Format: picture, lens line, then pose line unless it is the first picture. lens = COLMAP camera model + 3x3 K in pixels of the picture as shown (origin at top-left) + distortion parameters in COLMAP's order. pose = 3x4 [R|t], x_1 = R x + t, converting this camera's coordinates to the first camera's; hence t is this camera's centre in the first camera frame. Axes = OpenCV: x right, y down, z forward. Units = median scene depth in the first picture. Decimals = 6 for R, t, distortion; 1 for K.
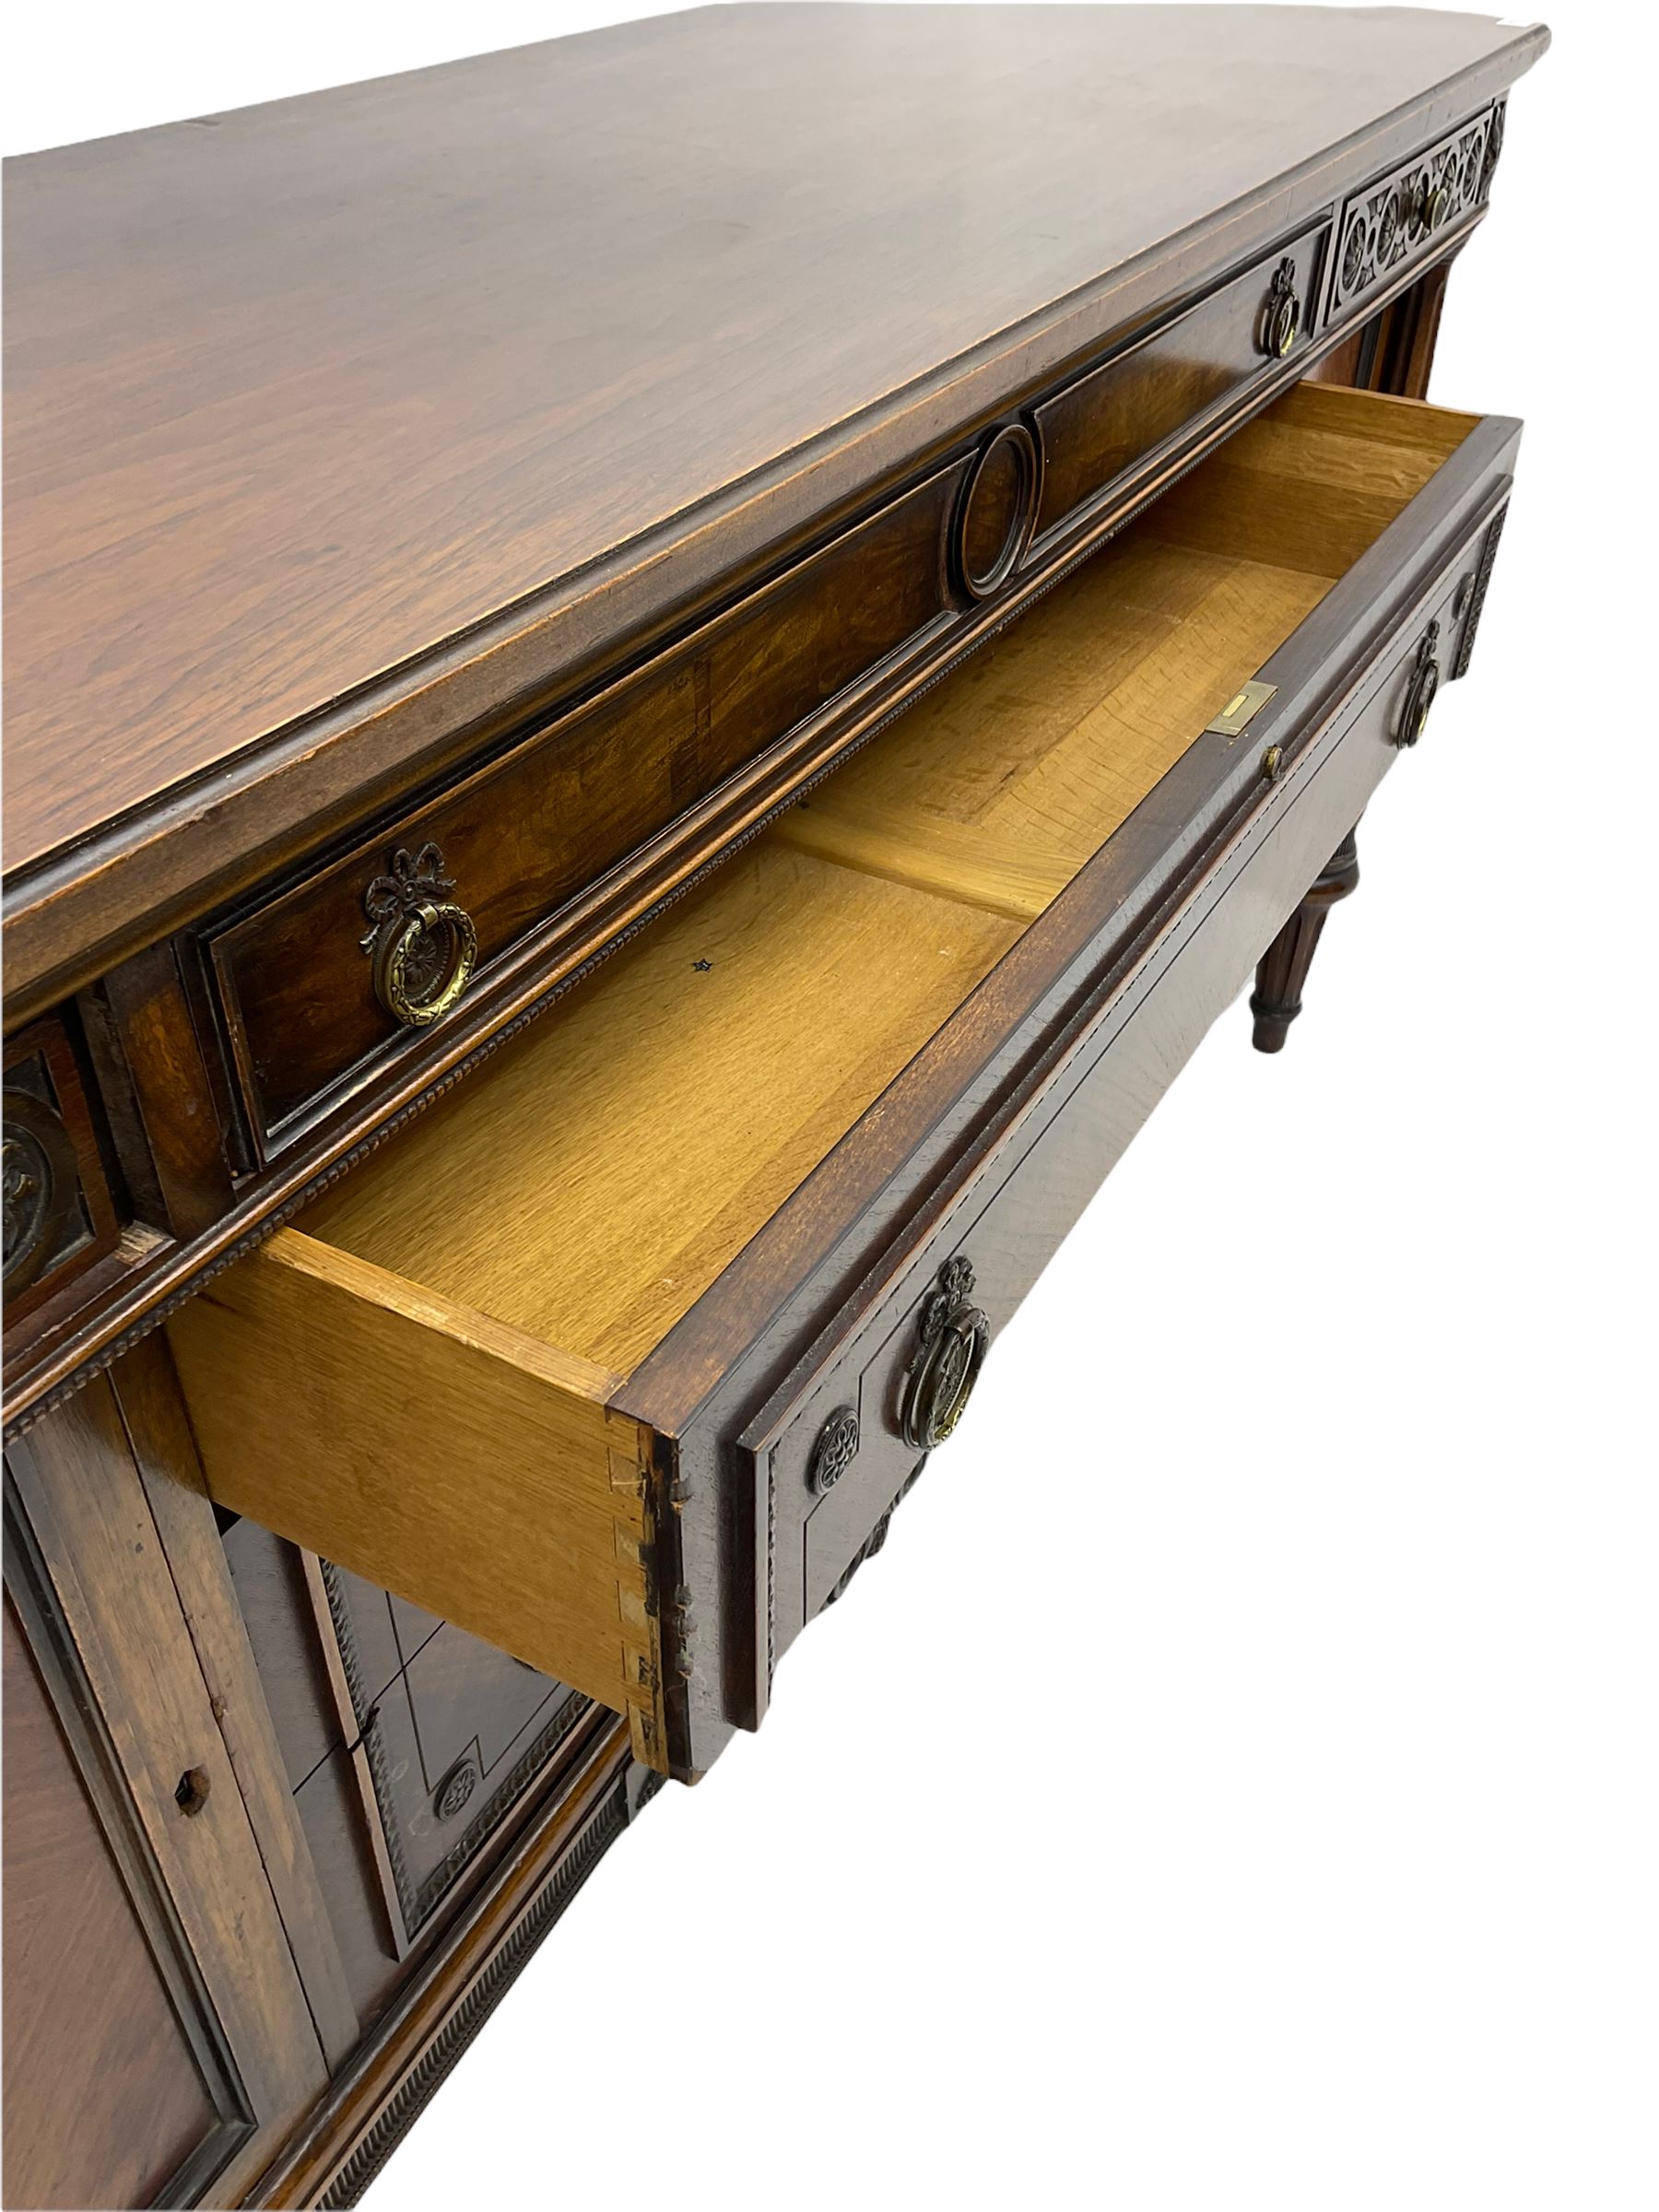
lens RADIAL K [[1817.6, 0, 829.5], [0, 1817.6, 1106.0], [0, 0, 1]] dist [0.094744, -0.169489]
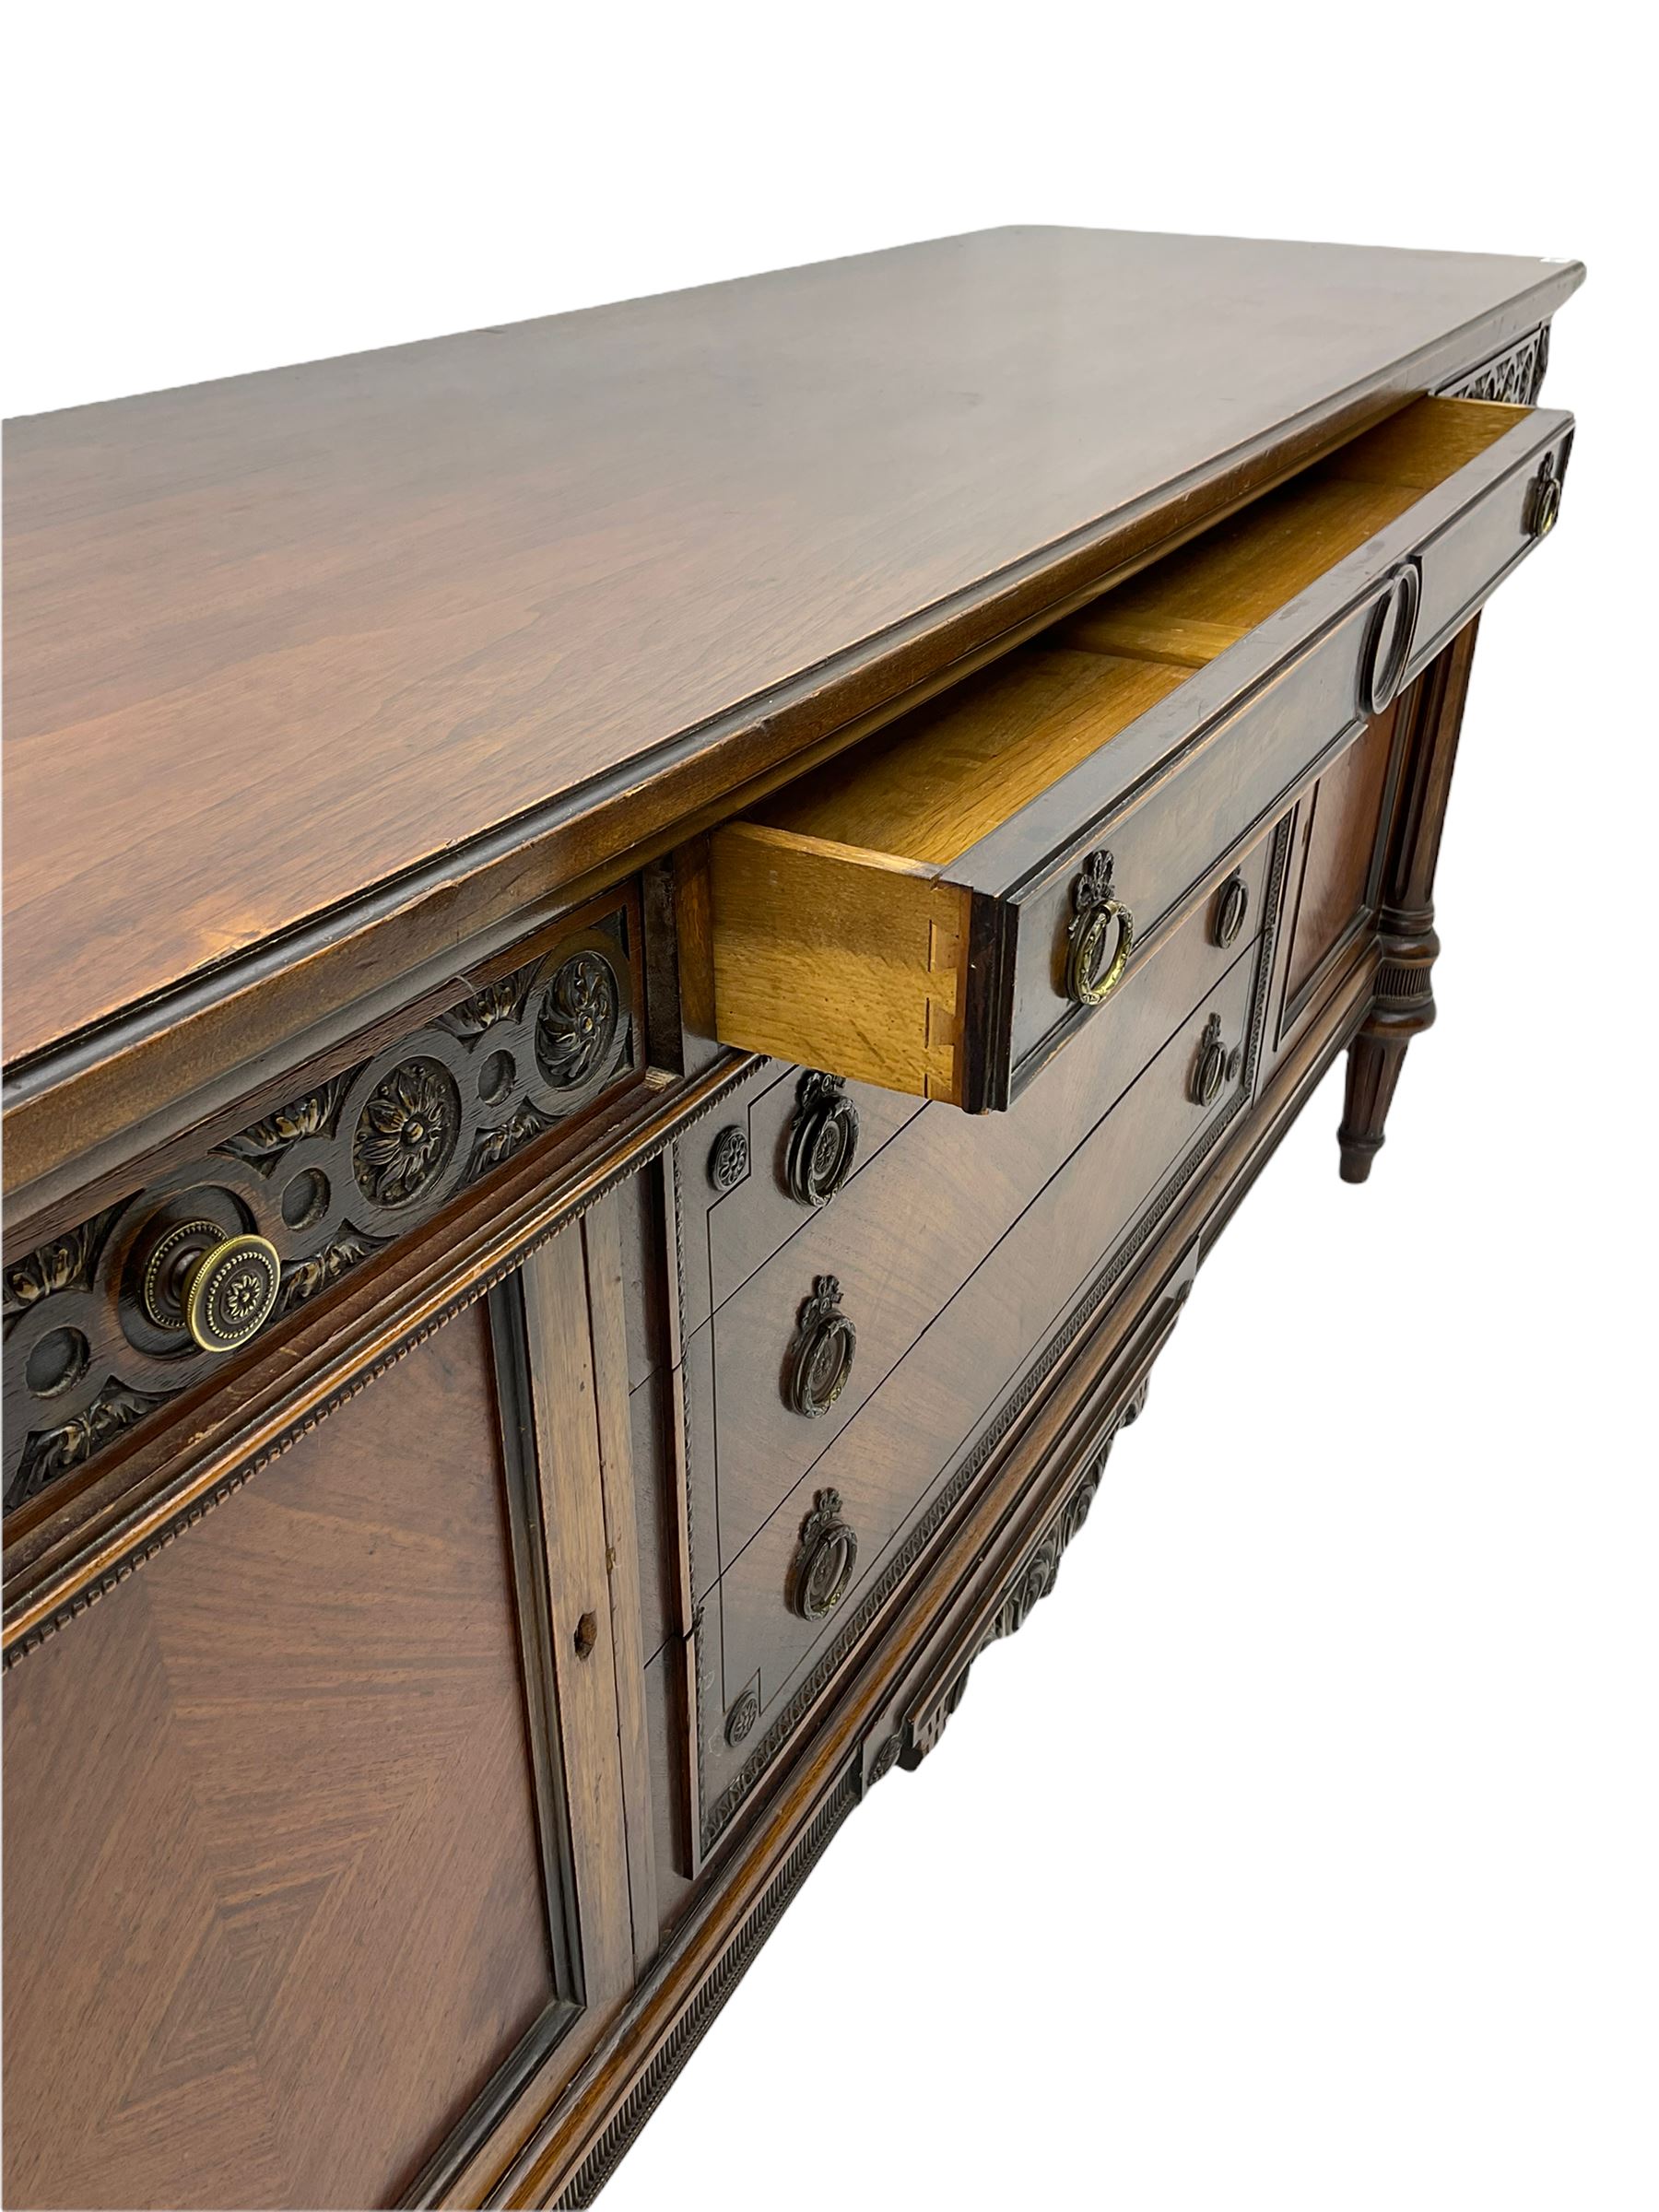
lens RADIAL K [[1817.6, 0, 829.5], [0, 1817.6, 1106.0], [0, 0, 1]] dist [0.094744, -0.169489]
pose [[0.999957, -0.007247, -0.005820, -0.147519], [0.006444, 0.991780, -0.127795, 0.153021], [0.006698, 0.127752, 0.991784, -0.157650]]
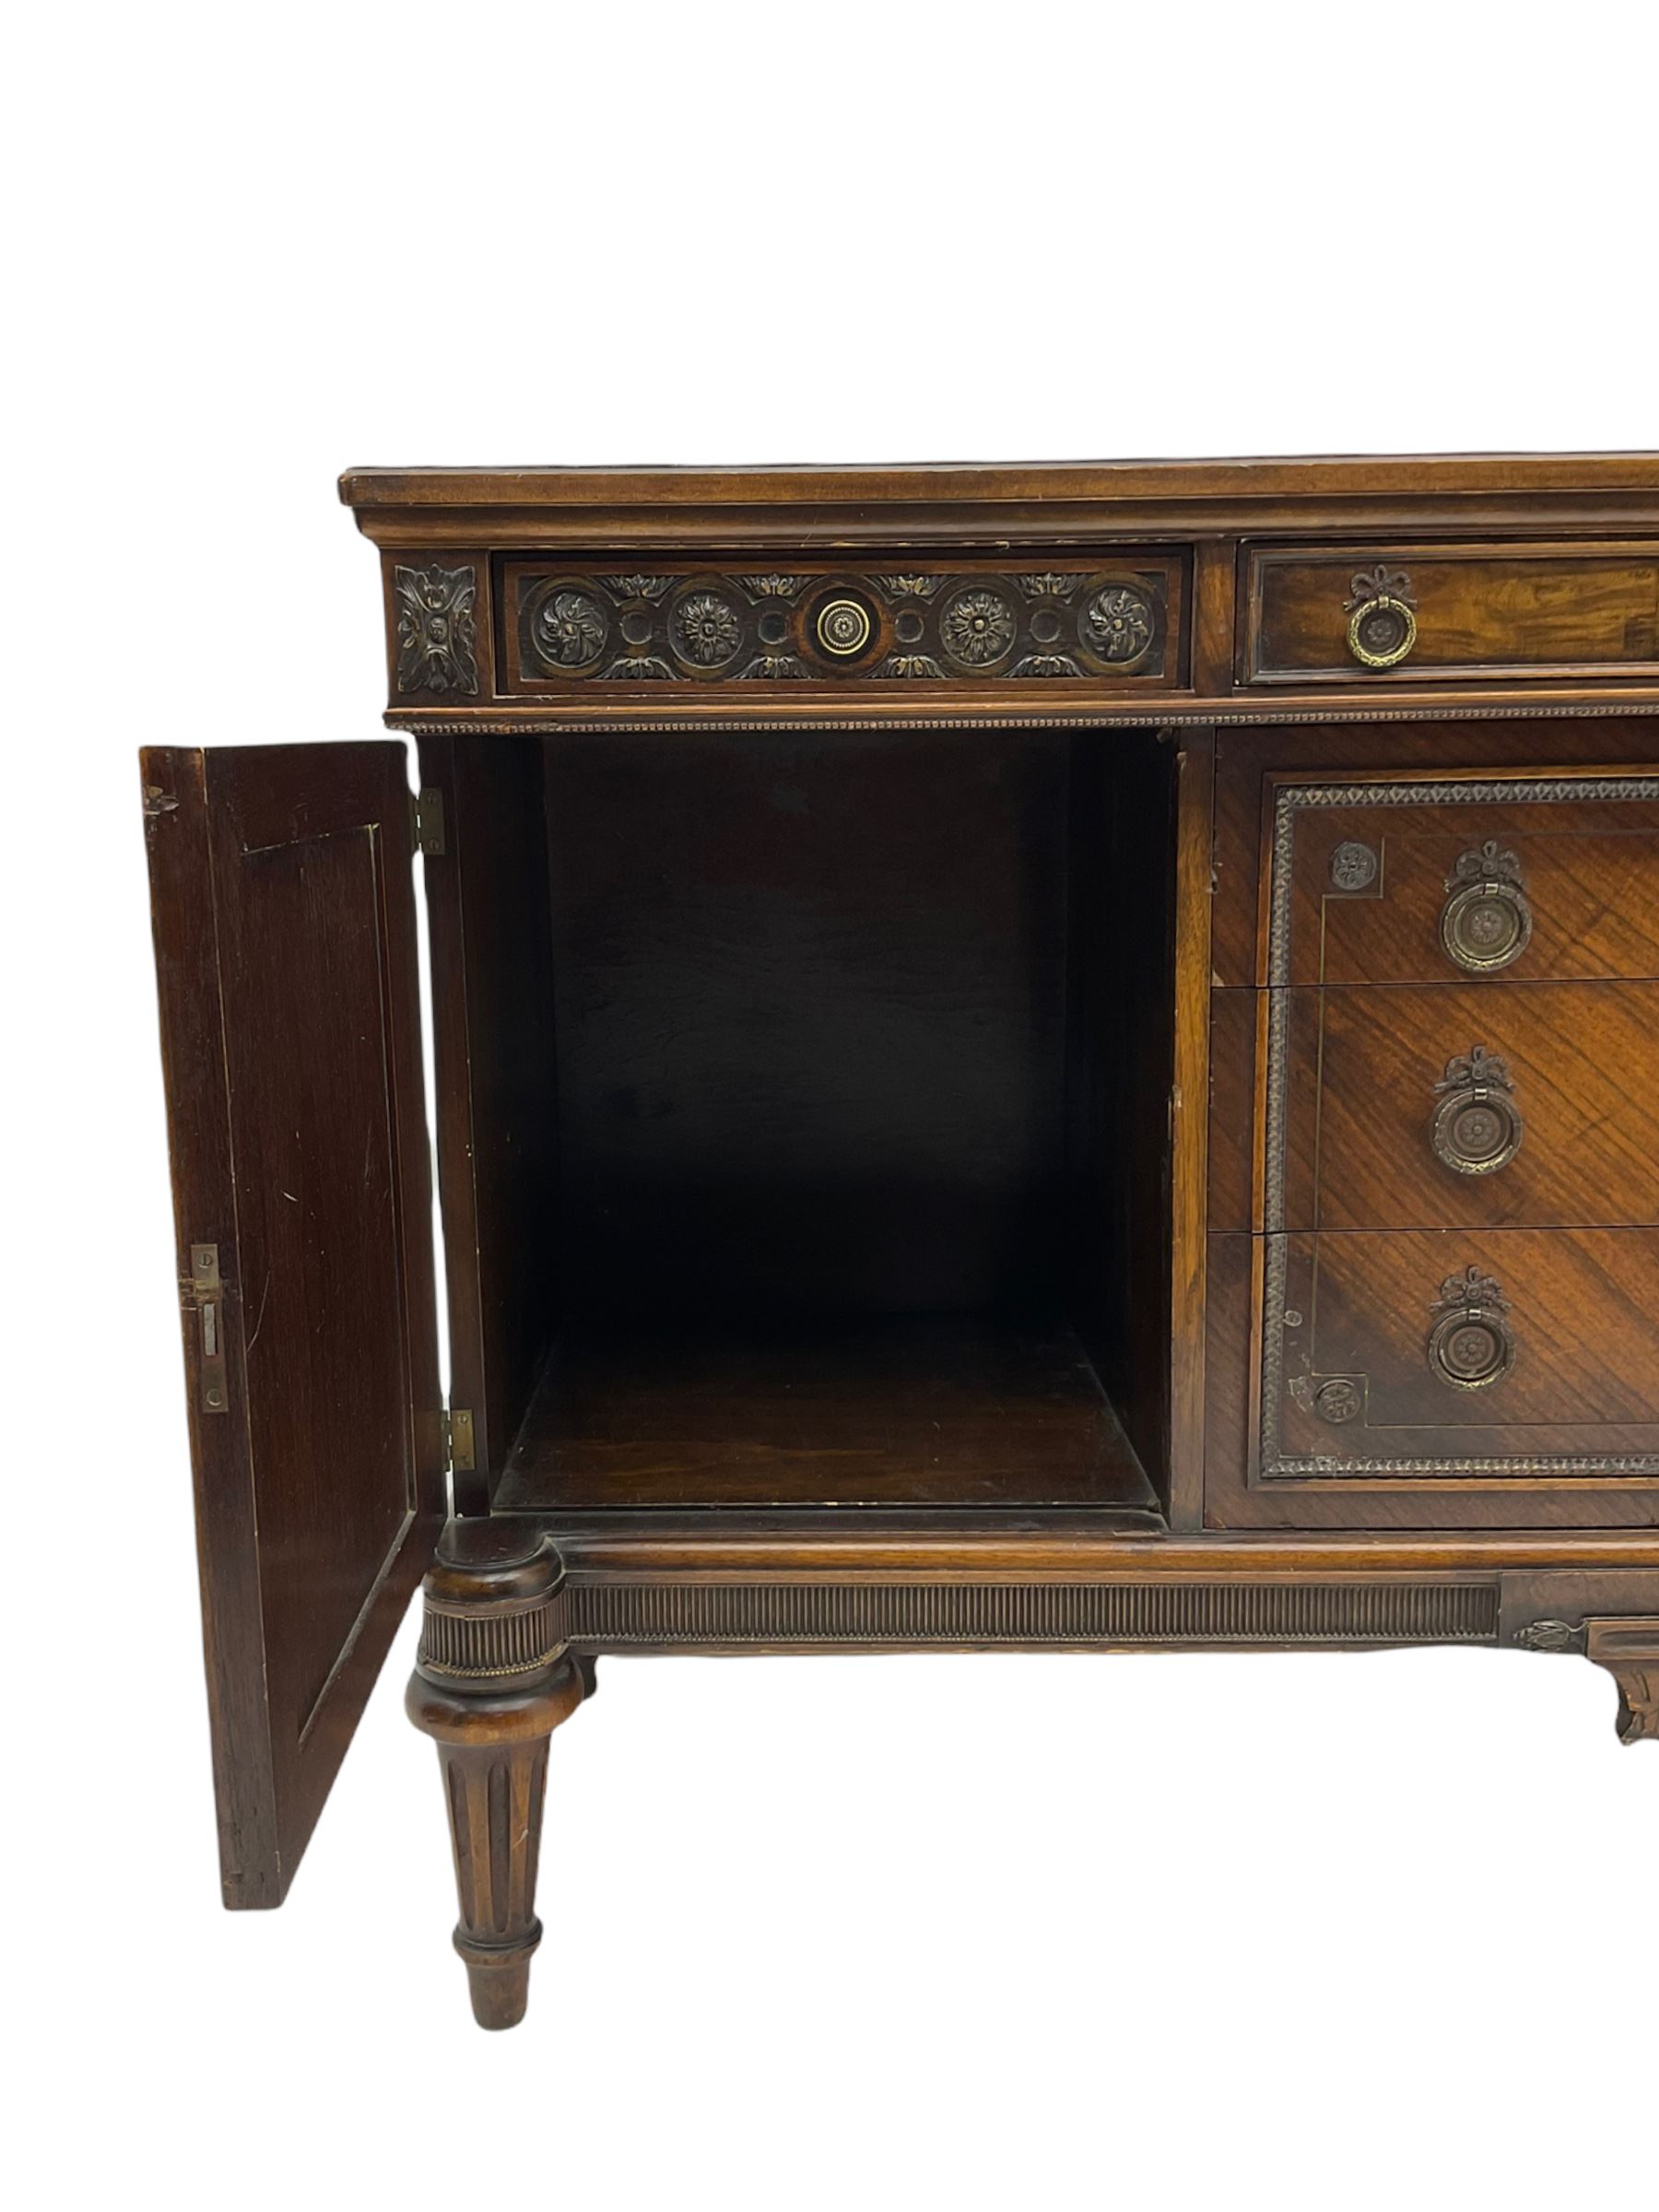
lens RADIAL K [[2035.1, 0, 779.6], [0, 2035.1, 1118.2], [0, 0, 1]] dist [0.154550, -0.341273]
pose [[0.476879, 0.121667, -0.870508, 0.961133], [-0.513303, 0.842500, -0.163443, 0.692690], [0.713517, 0.524777, 0.464223, -0.134996]]
